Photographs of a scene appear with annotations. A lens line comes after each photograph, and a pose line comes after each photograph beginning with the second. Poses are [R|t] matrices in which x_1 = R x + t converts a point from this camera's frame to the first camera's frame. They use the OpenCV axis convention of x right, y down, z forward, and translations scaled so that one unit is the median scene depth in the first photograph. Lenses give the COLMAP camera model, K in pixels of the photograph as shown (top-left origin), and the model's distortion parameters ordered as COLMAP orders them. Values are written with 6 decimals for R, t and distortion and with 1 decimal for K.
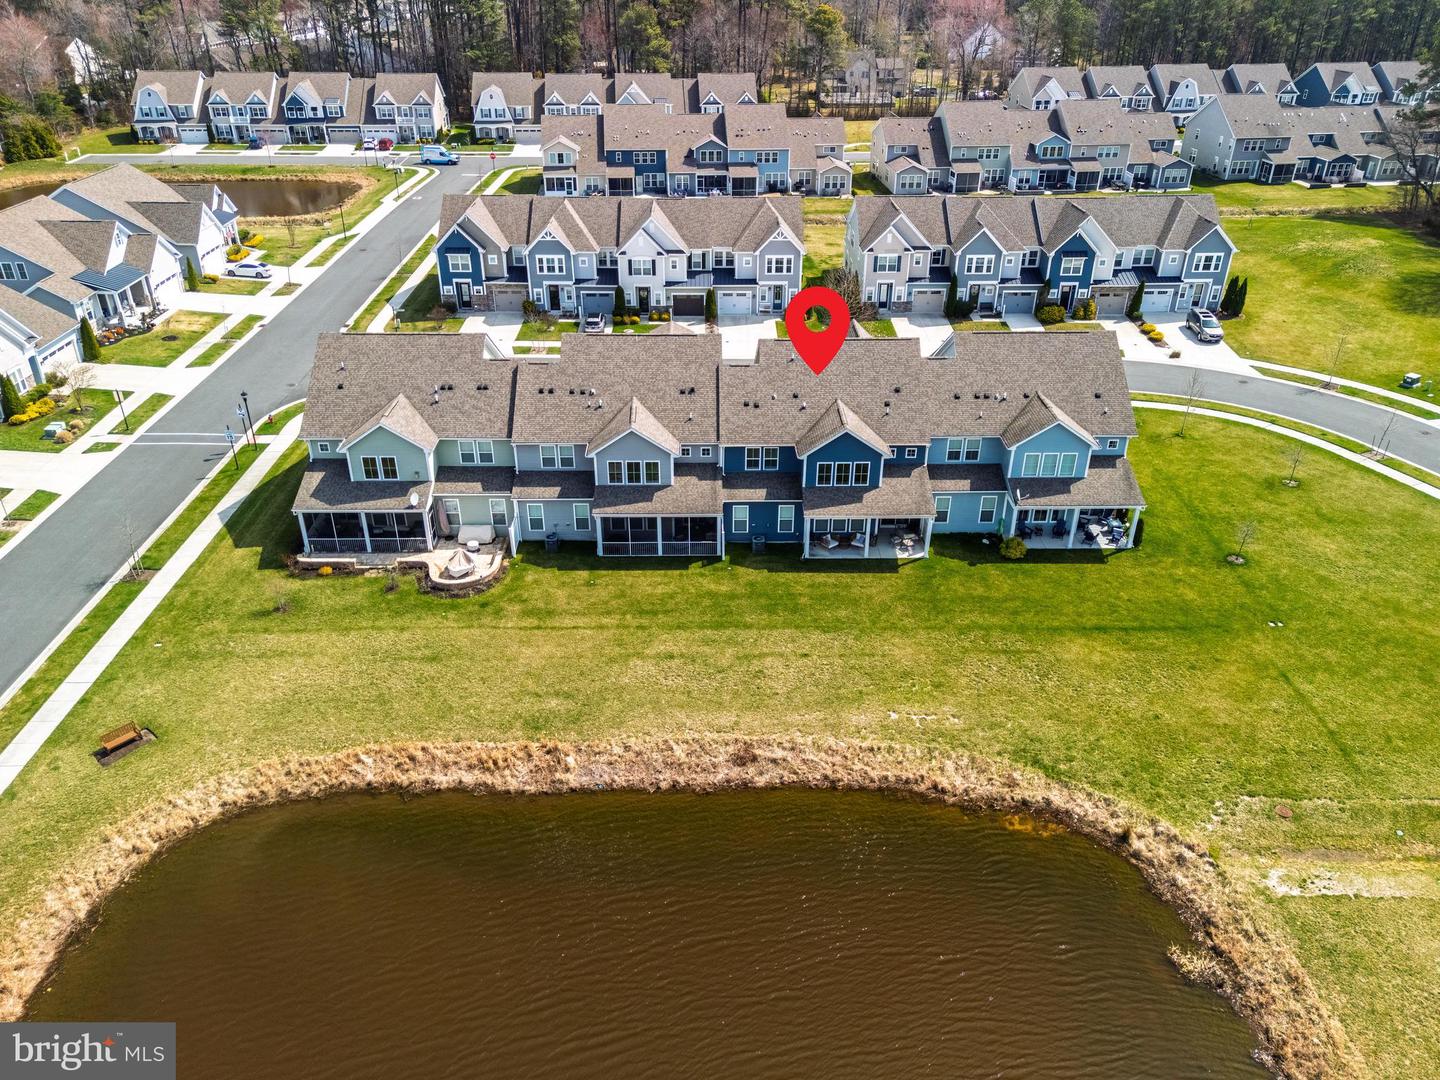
lens RADIAL K [[1055.2, 0, 723.8], [0, 1055.2, 542.5], [0, 0, 1]] dist [0.078237, -0.071465]
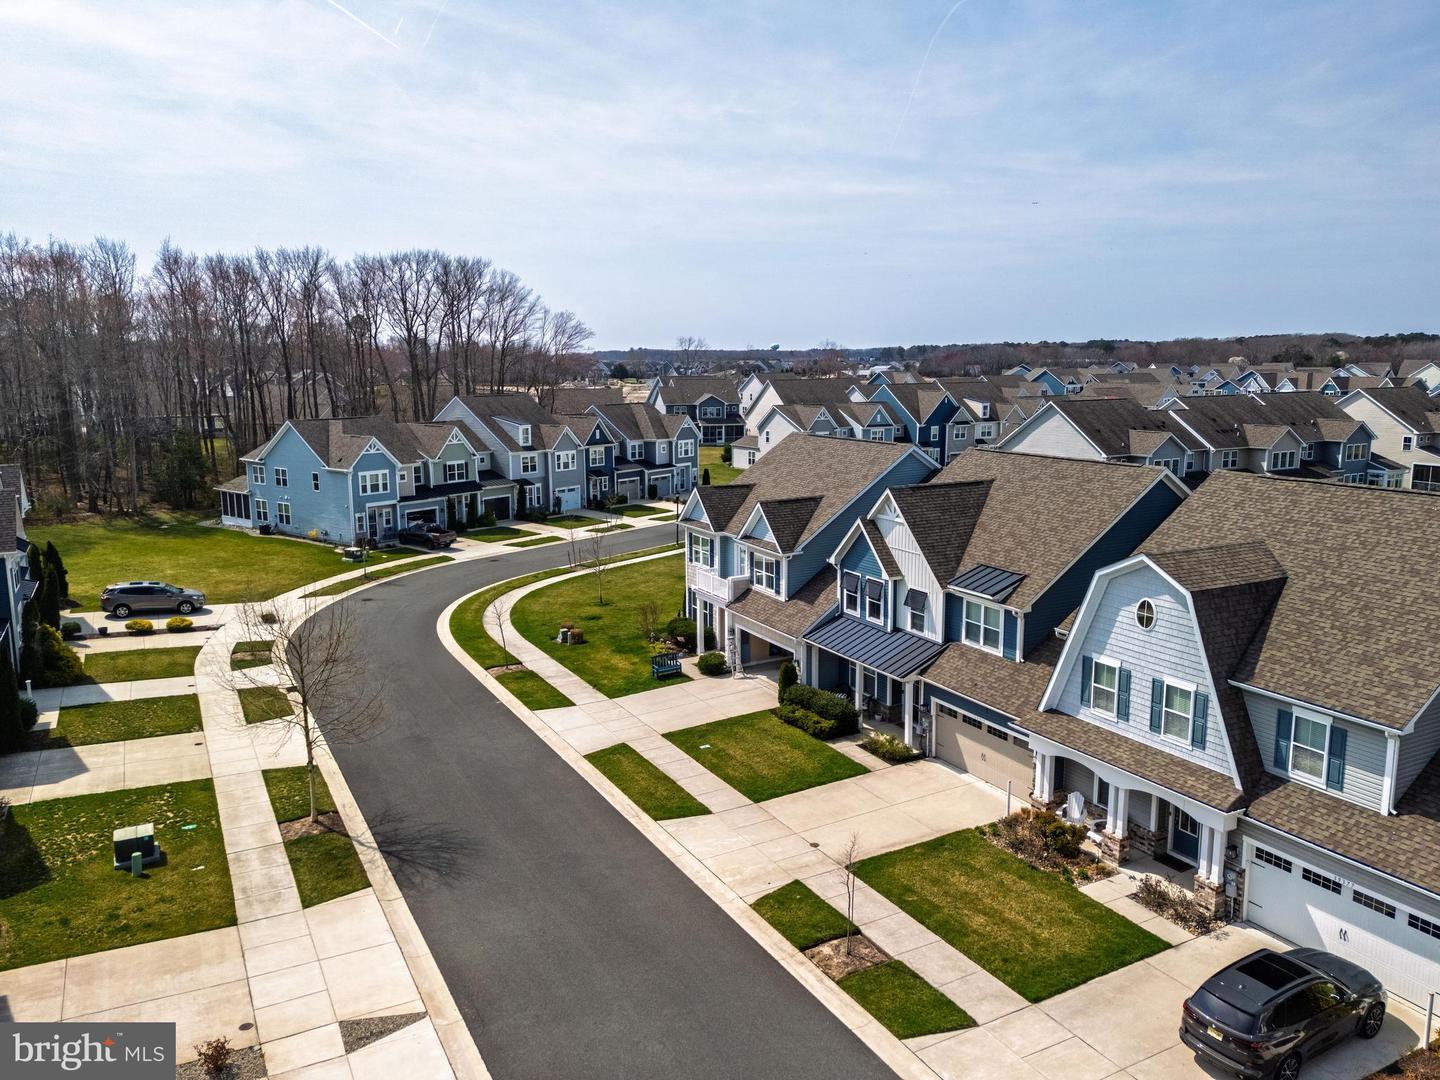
lens RADIAL K [[1066.9, 0, 718.1], [0, 1066.9, 519.2], [0, 0, 1]] dist [0.133891, -0.182138]
pose [[-0.461076, -0.135165, 0.877006, -0.237851], [0.442263, 0.821825, 0.359176, -0.313565], [-0.769293, 0.553475, -0.319145, 0.900346]]
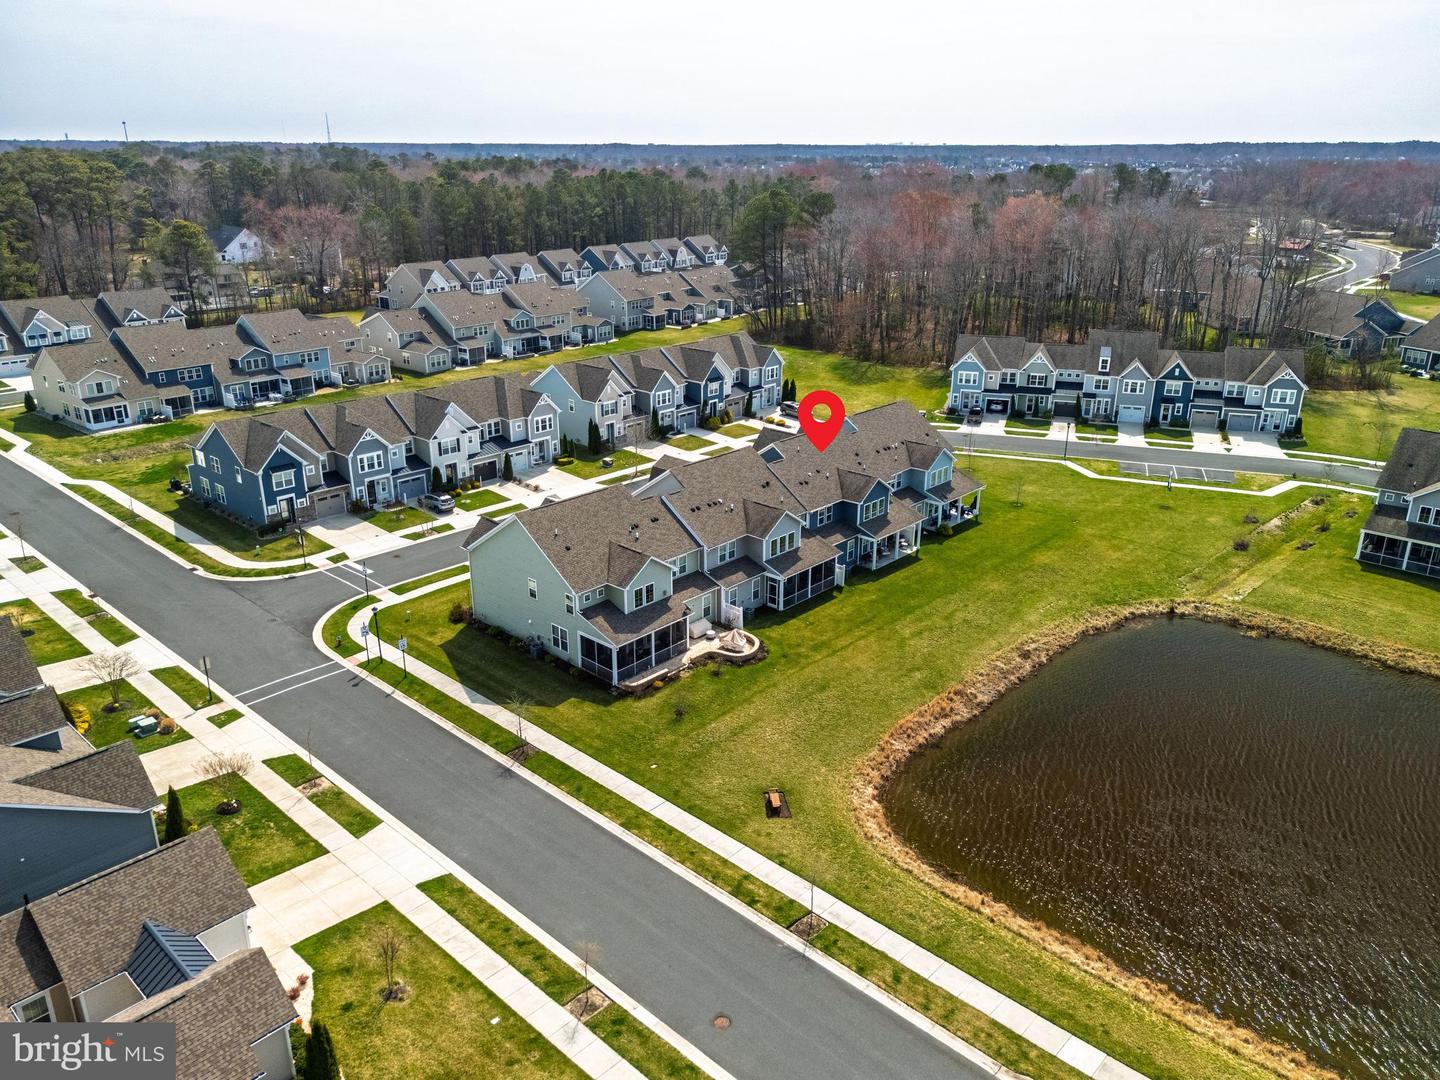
lens RADIAL K [[1055.2, 0, 723.8], [0, 1055.2, 542.5], [0, 0, 1]] dist [0.078237, -0.071465]
pose [[0.686827, -0.256524, 0.680047, -0.655186], [0.359750, 0.932979, -0.011403, -0.049291], [-0.631544, 0.252479, 0.733080, 0.027956]]
